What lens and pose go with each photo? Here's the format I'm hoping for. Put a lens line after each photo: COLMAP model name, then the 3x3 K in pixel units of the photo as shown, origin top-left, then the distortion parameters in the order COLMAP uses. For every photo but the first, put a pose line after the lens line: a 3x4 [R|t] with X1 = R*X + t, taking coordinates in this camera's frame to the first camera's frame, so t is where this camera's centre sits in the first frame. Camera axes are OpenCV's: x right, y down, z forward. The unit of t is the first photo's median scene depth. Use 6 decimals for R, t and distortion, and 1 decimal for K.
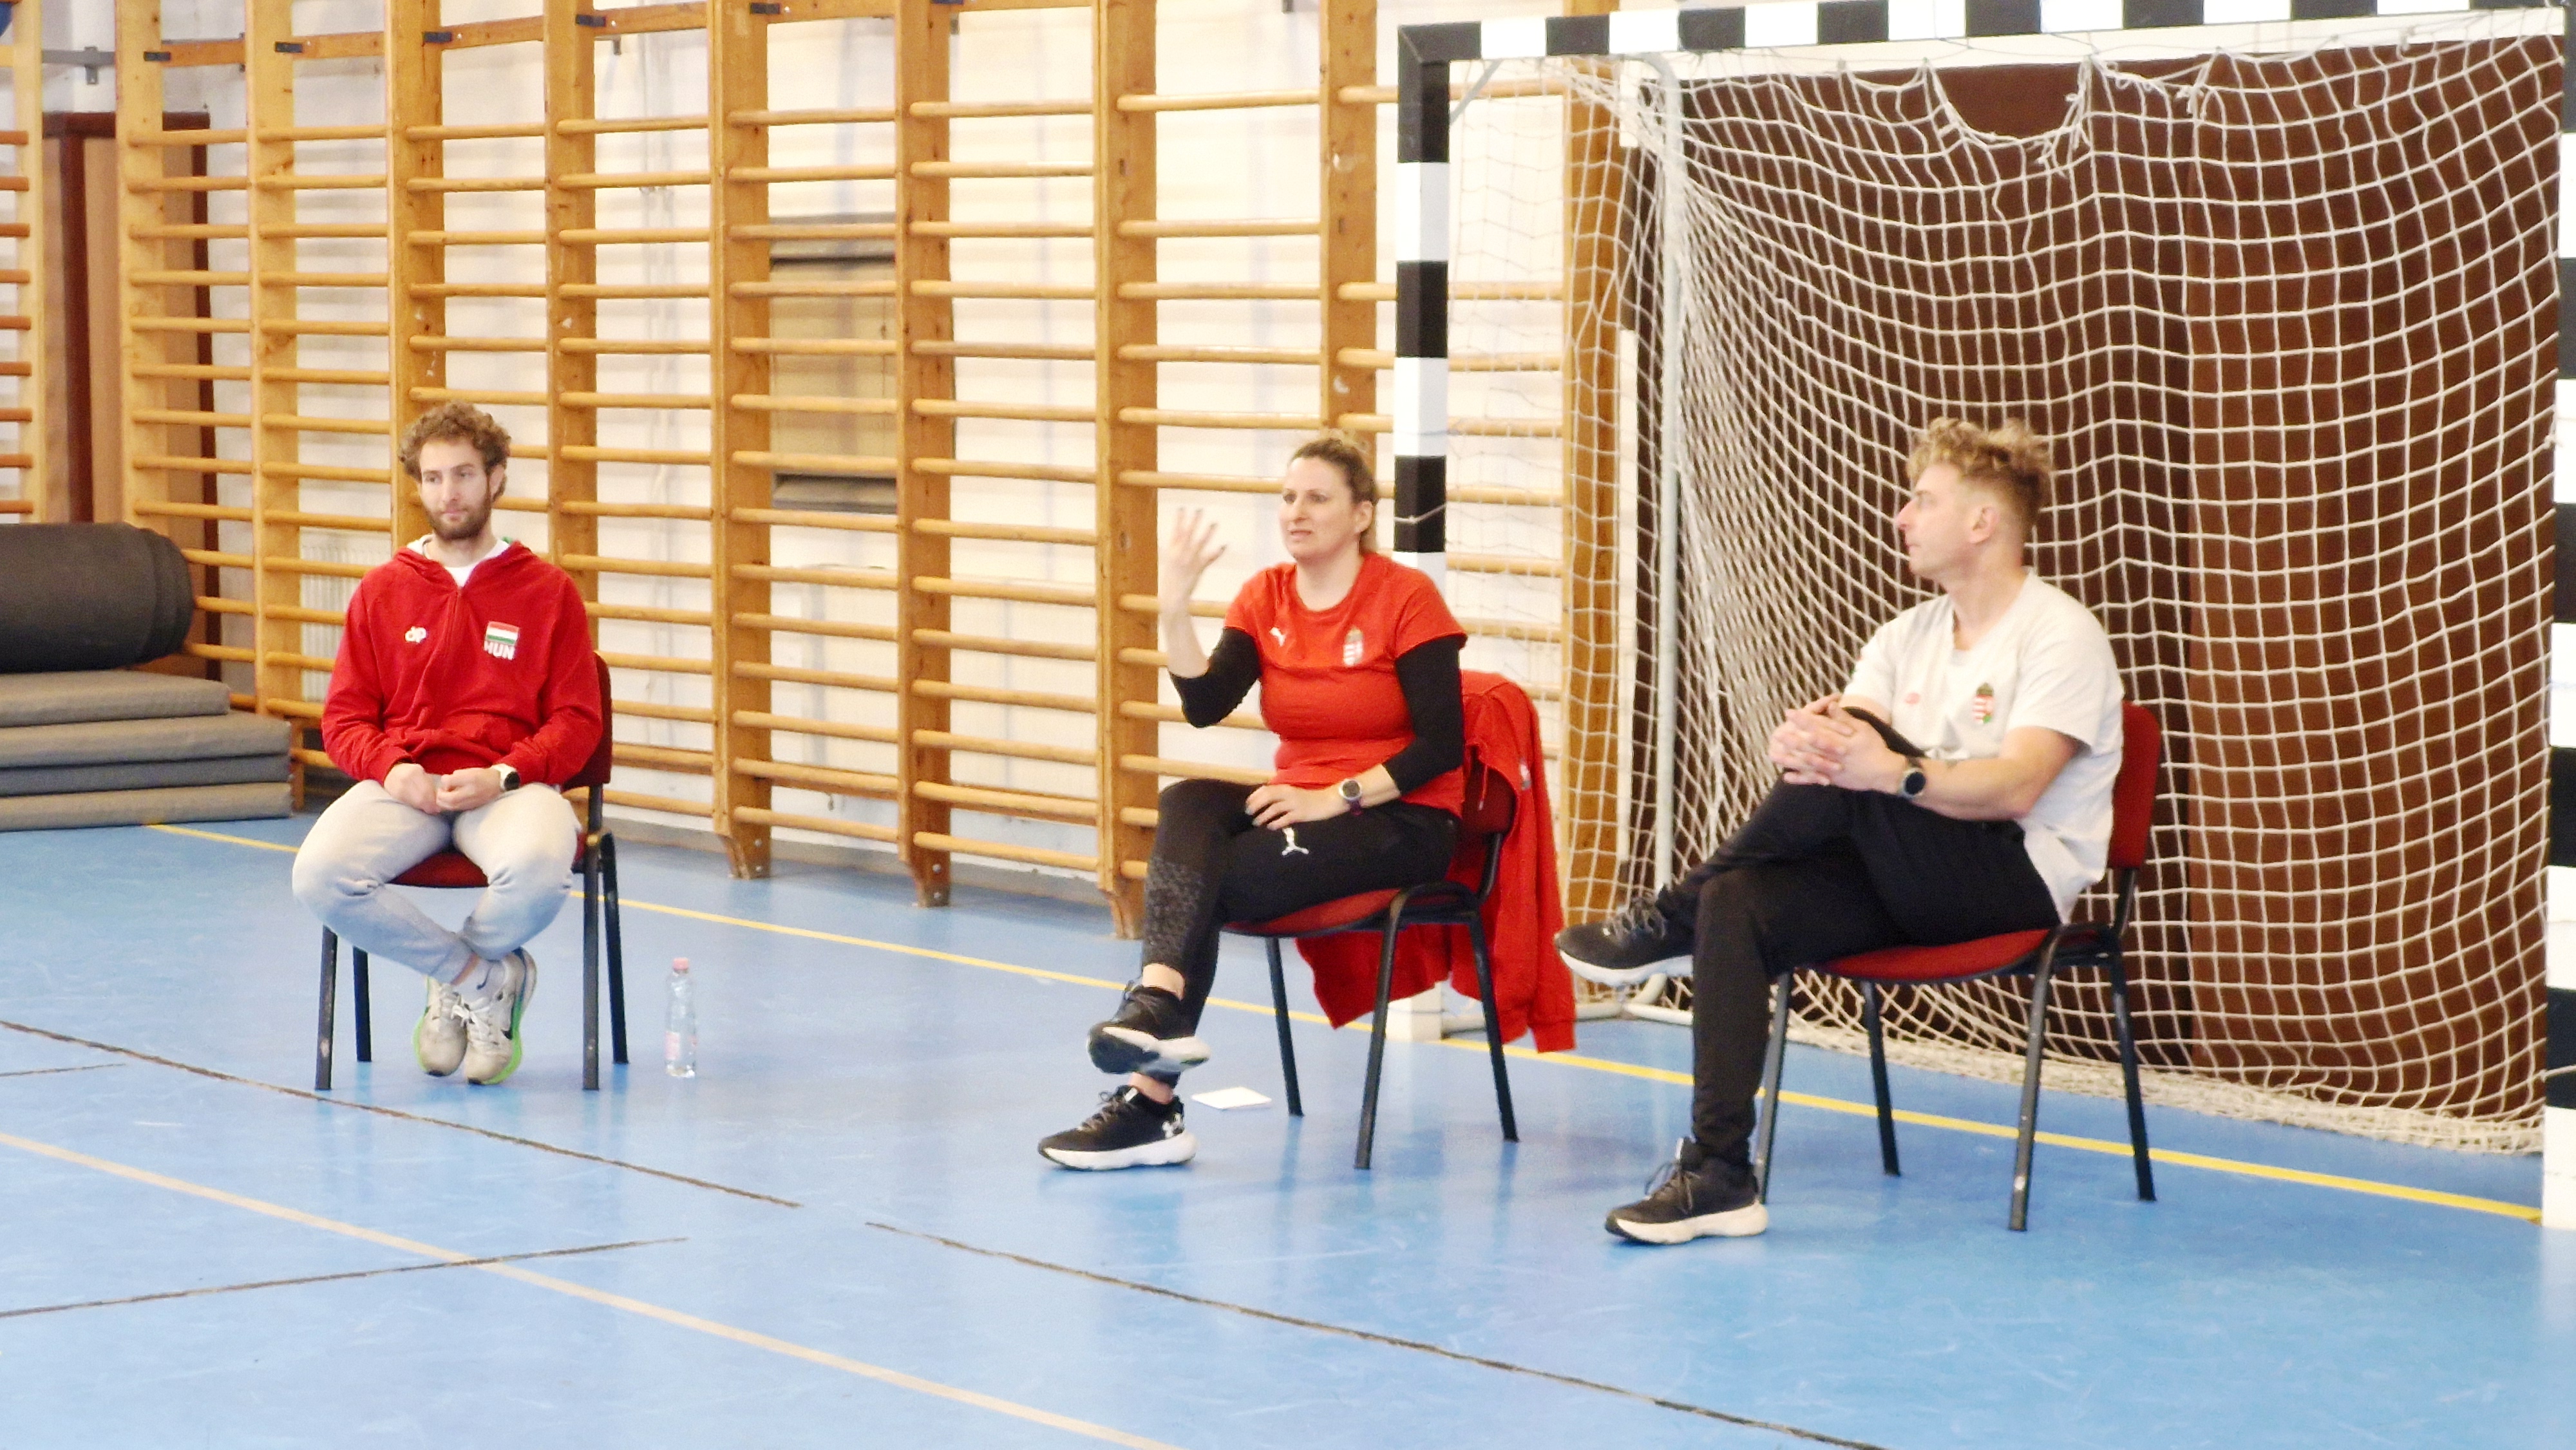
lens RADIAL K [[5673.9, 0, 1288.0], [0, 5673.9, 725.0], [0, 0, 1]] dist [-0.268444, 4.203587]
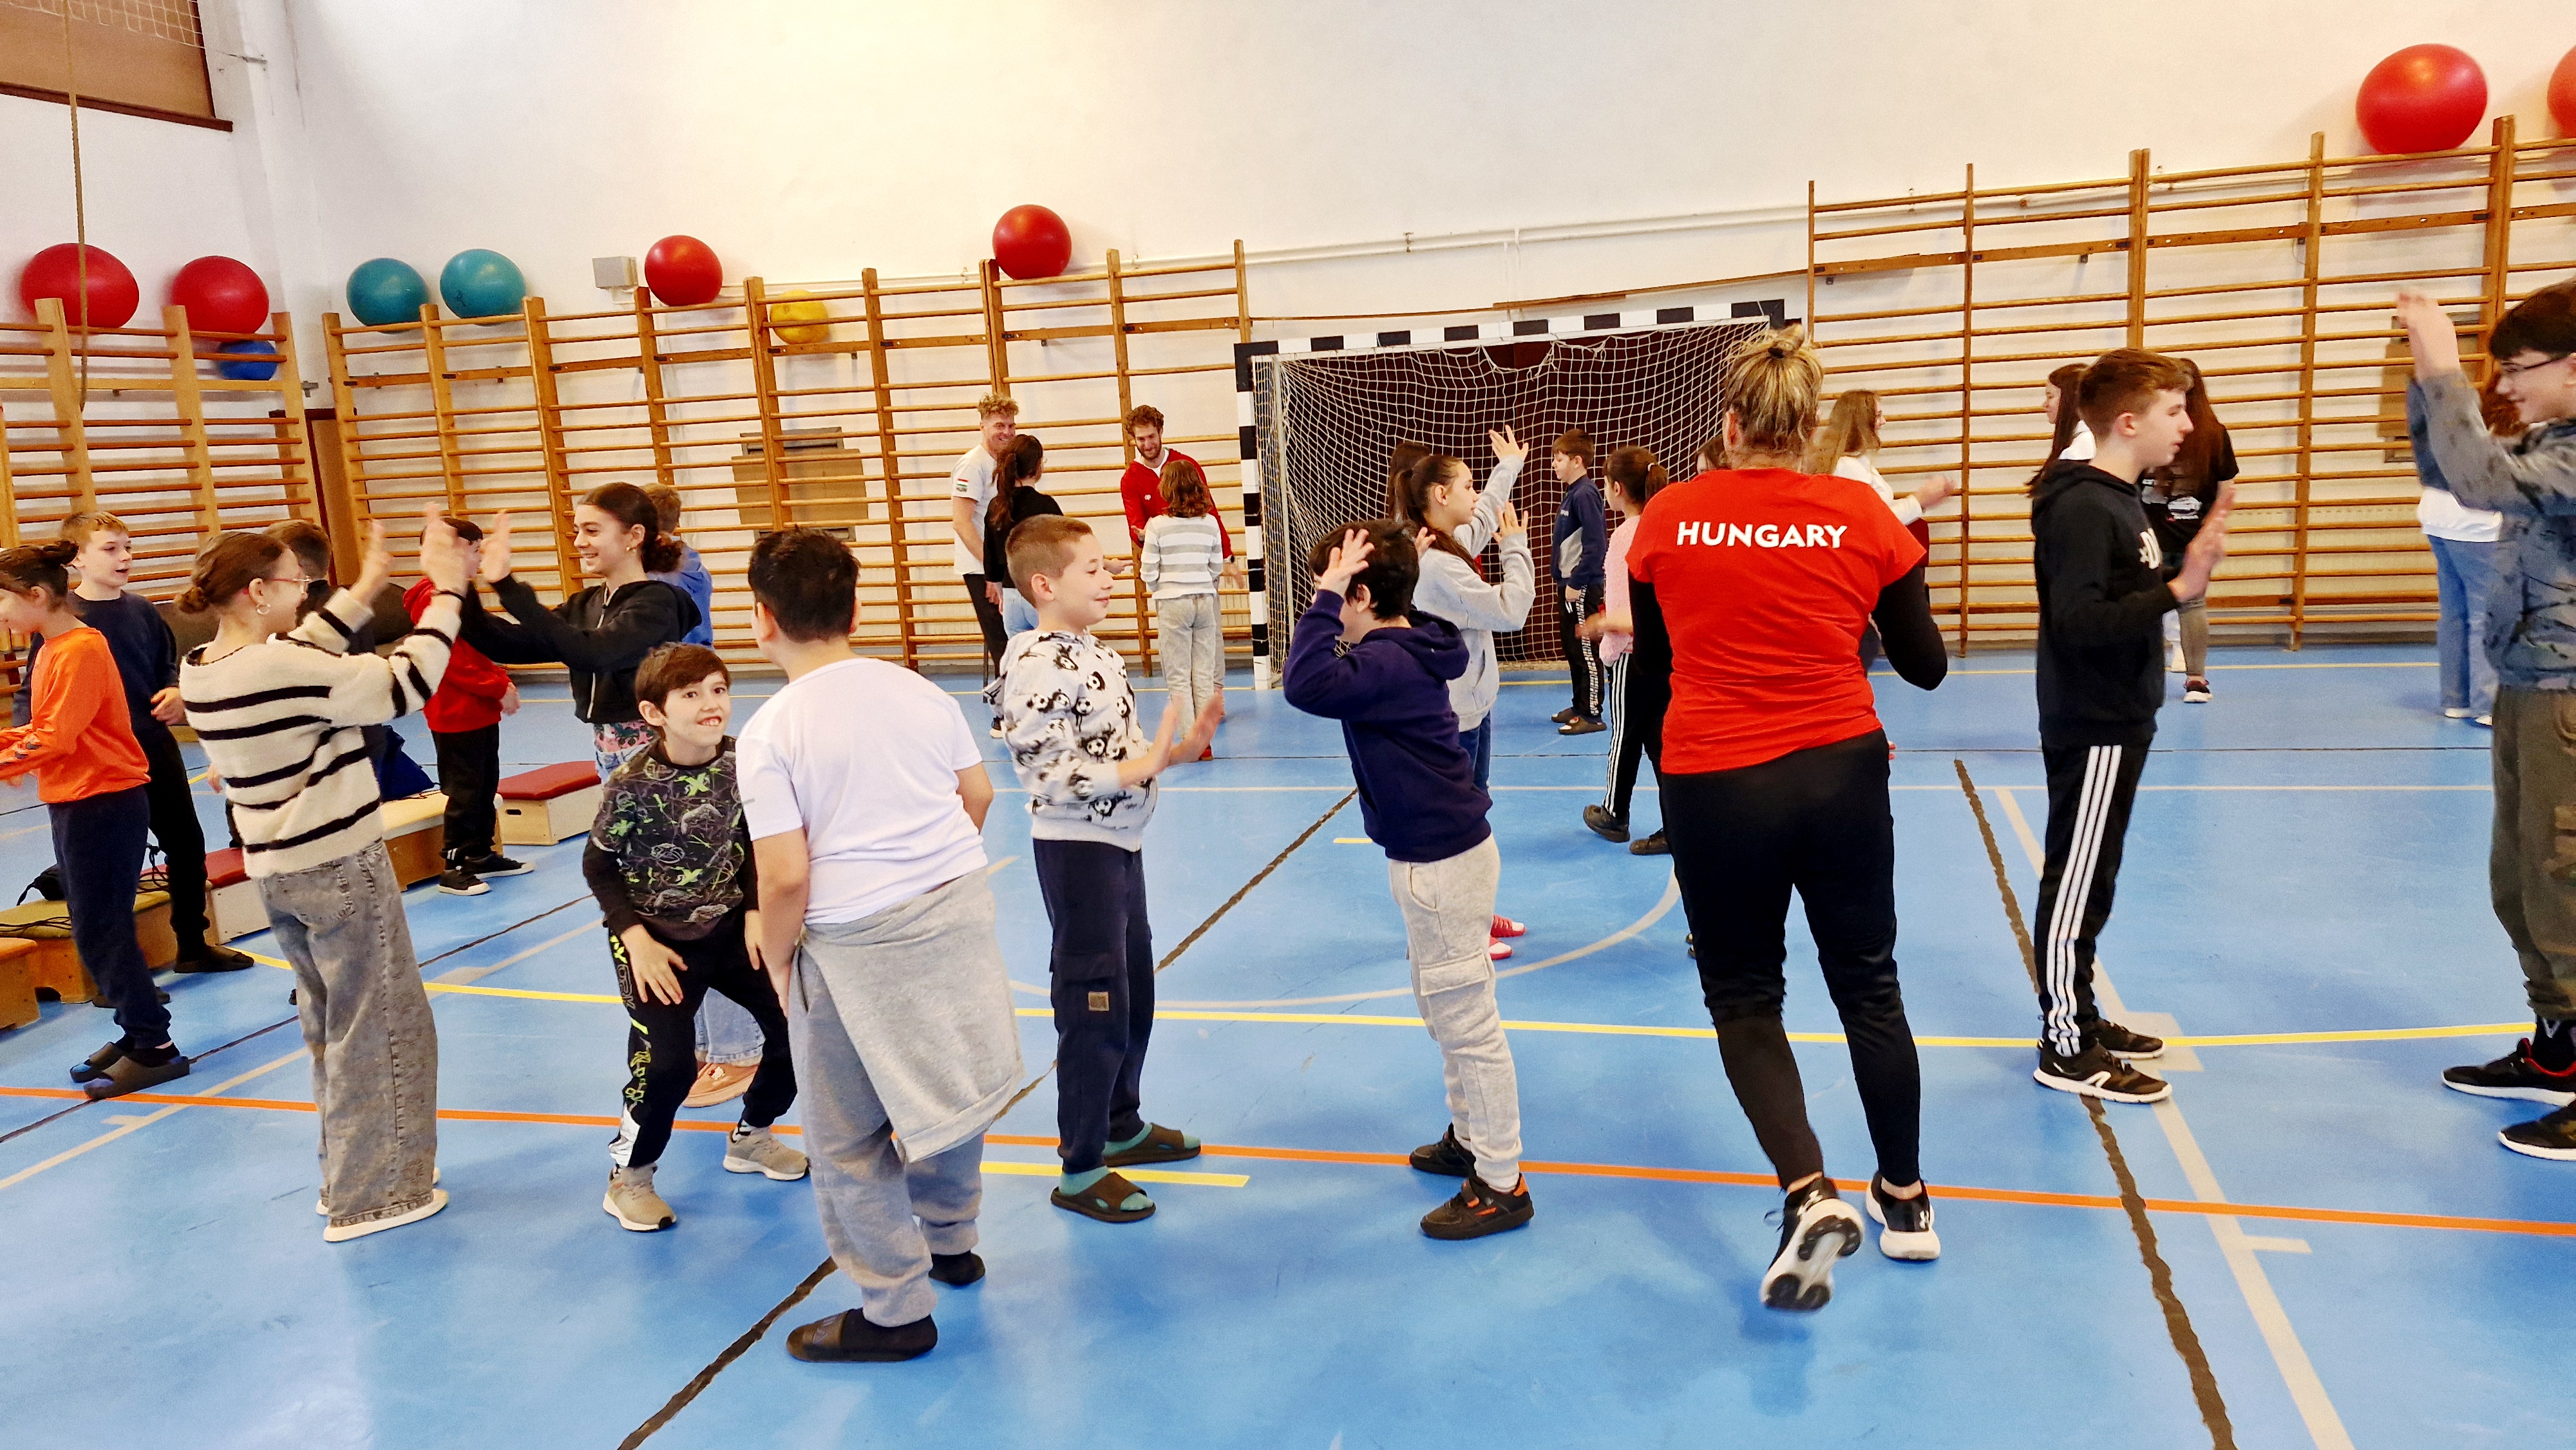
lens RADIAL K [[1724.4, 0, 1288.0], [0, 1724.4, 725.0], [0, 0, 1]] dist [0.113448, -0.149277]
pose [[0.804201, -0.152076, 0.574572, -0.381372], [0.106385, 0.987931, 0.112580, -0.020887], [-0.584758, -0.029411, 0.810674, 0.196983]]
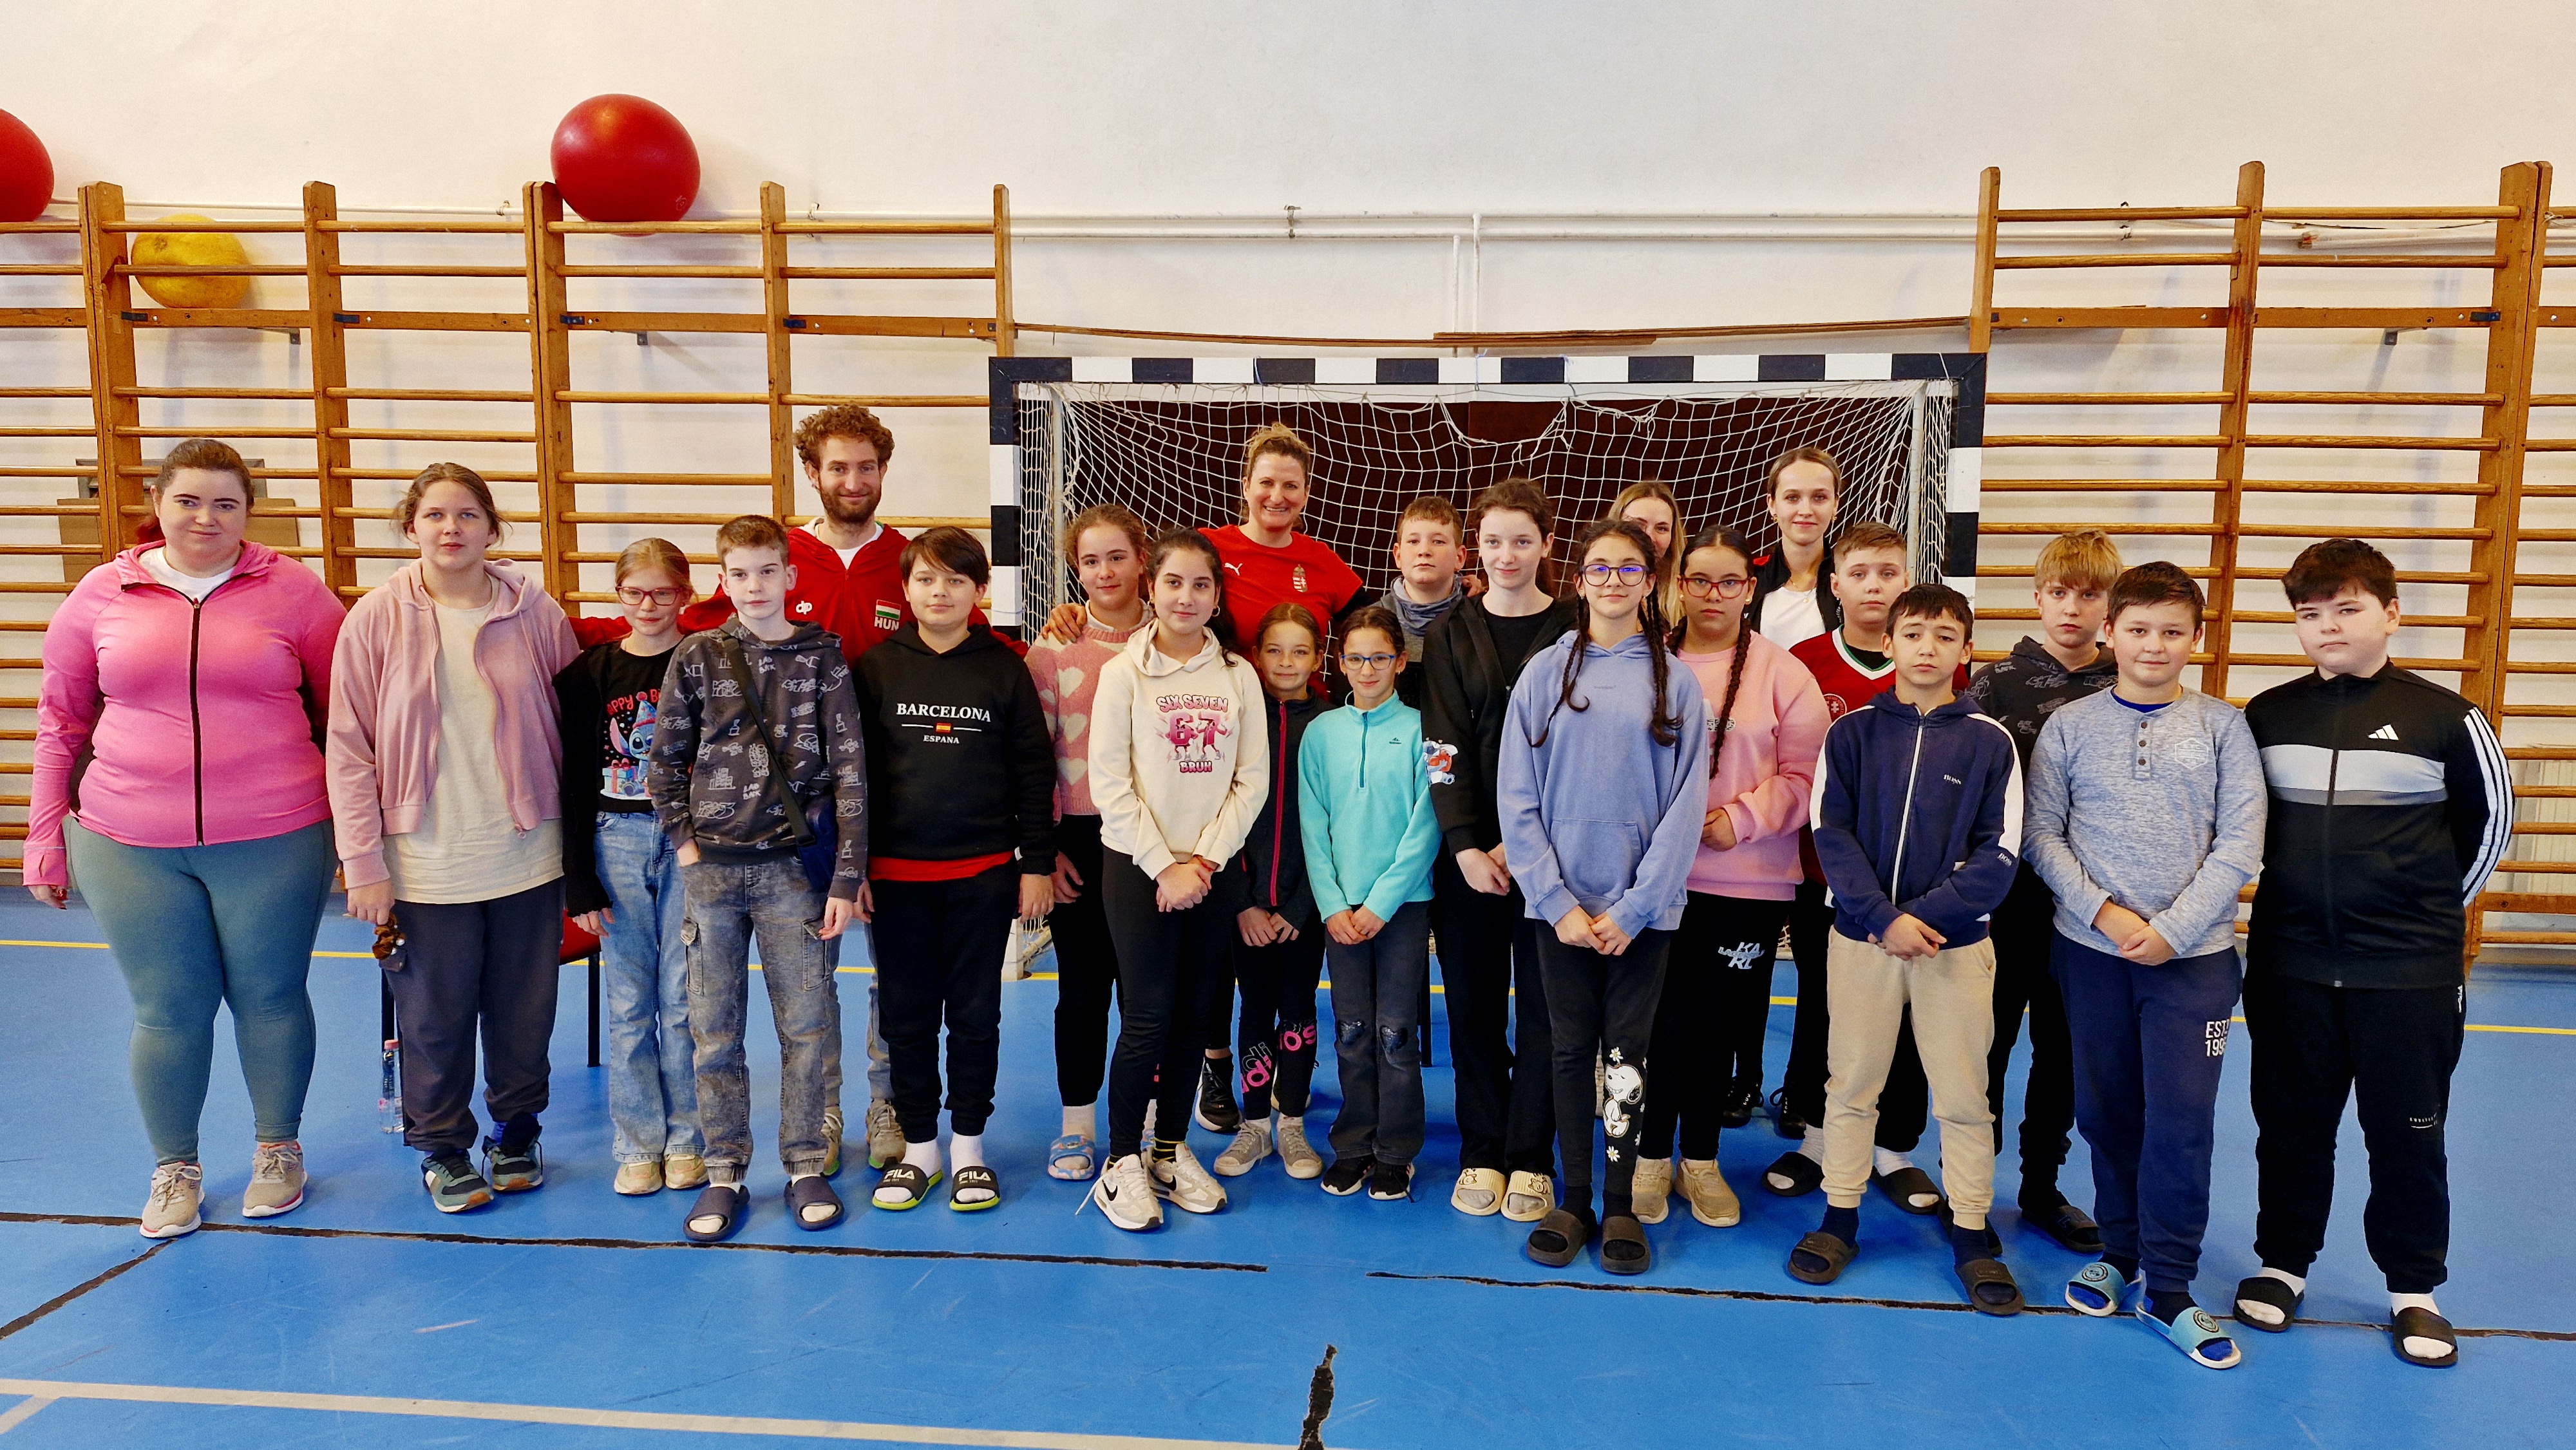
lens RADIAL K [[1777.4, 0, 1286.9], [0, 1777.4, 687.8], [0, 0, 1]] dist [0.087152, -0.110581]
pose [[0.689567, -0.071175, 0.720716, -0.224352], [0.048010, 0.997462, 0.052570, -0.040539], [-0.722629, -0.001649, 0.691234, 0.451815]]
